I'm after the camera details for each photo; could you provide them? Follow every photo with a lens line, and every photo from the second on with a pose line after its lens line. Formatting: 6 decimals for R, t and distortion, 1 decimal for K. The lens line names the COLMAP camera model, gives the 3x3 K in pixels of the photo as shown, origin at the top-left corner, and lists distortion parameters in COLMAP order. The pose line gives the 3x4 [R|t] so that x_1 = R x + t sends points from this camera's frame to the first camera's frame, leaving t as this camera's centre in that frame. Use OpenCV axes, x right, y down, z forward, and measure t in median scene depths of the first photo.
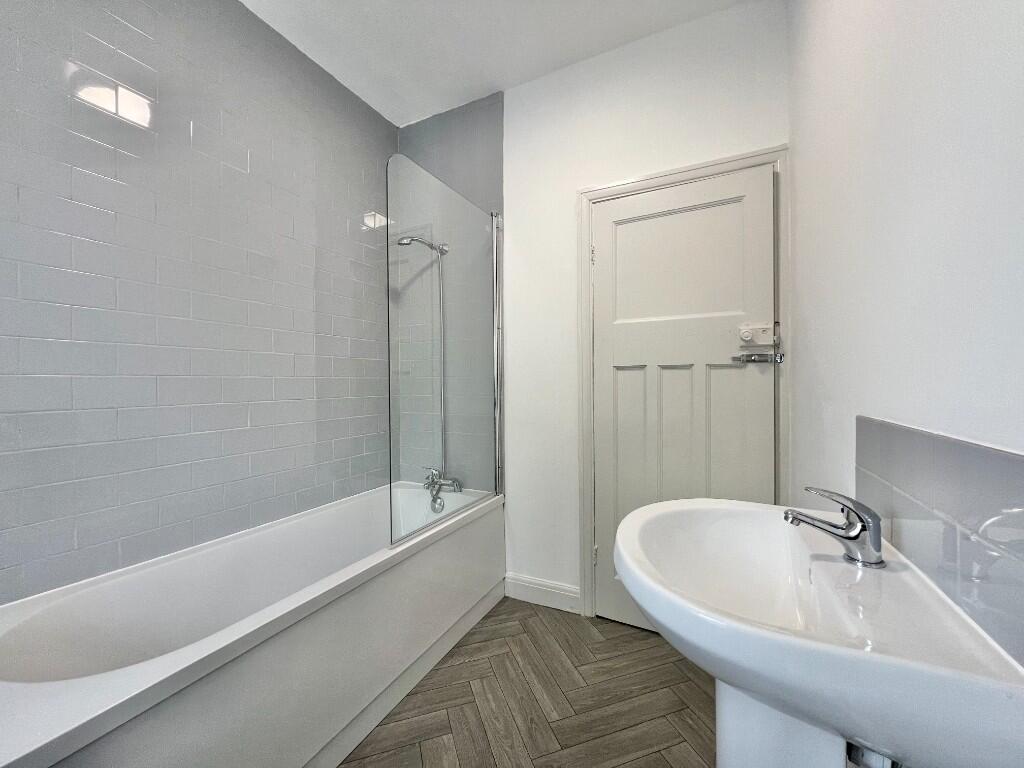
lens RADIAL K [[412.0, 0, 511.3], [0, 412.0, 385.3], [0, 0, 1]] dist [-0.000576, 0.000072]
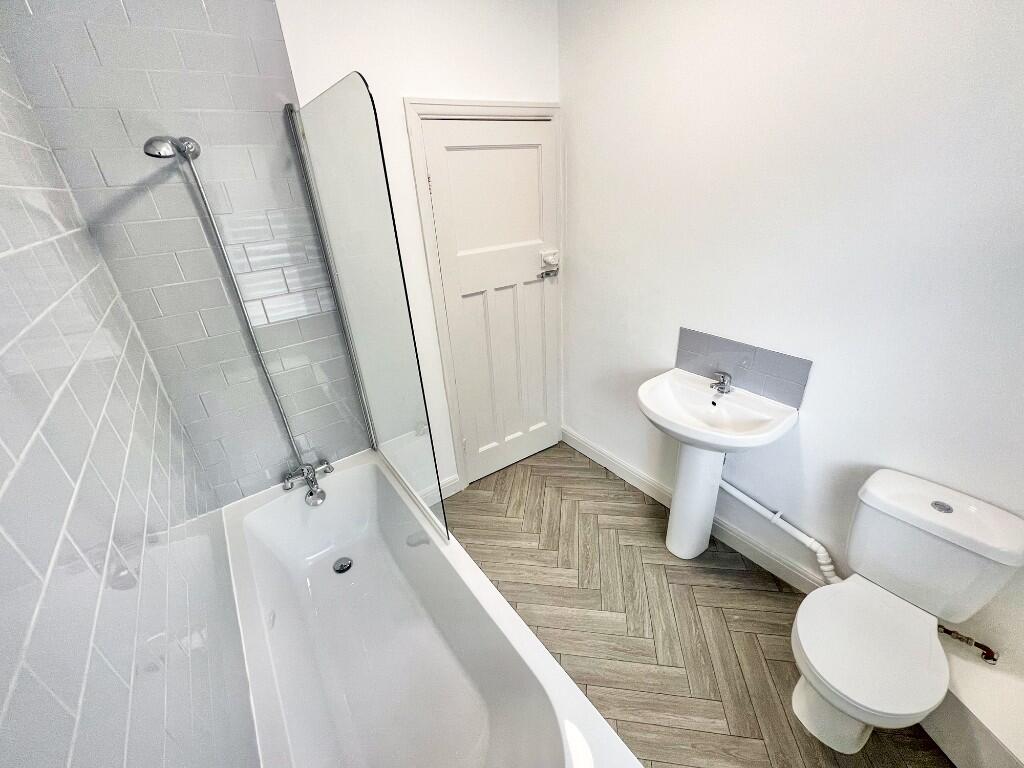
lens RADIAL K [[417.5, 0, 512.1], [0, 417.5, 382.1], [0, 0, 1]] dist [0.000158, -0.000027]
pose [[0.462391, -0.416909, 0.782548, -0.757138], [0.060476, 0.895337, 0.441265, -0.370046], [-0.884611, -0.156712, 0.439209, 0.397724]]
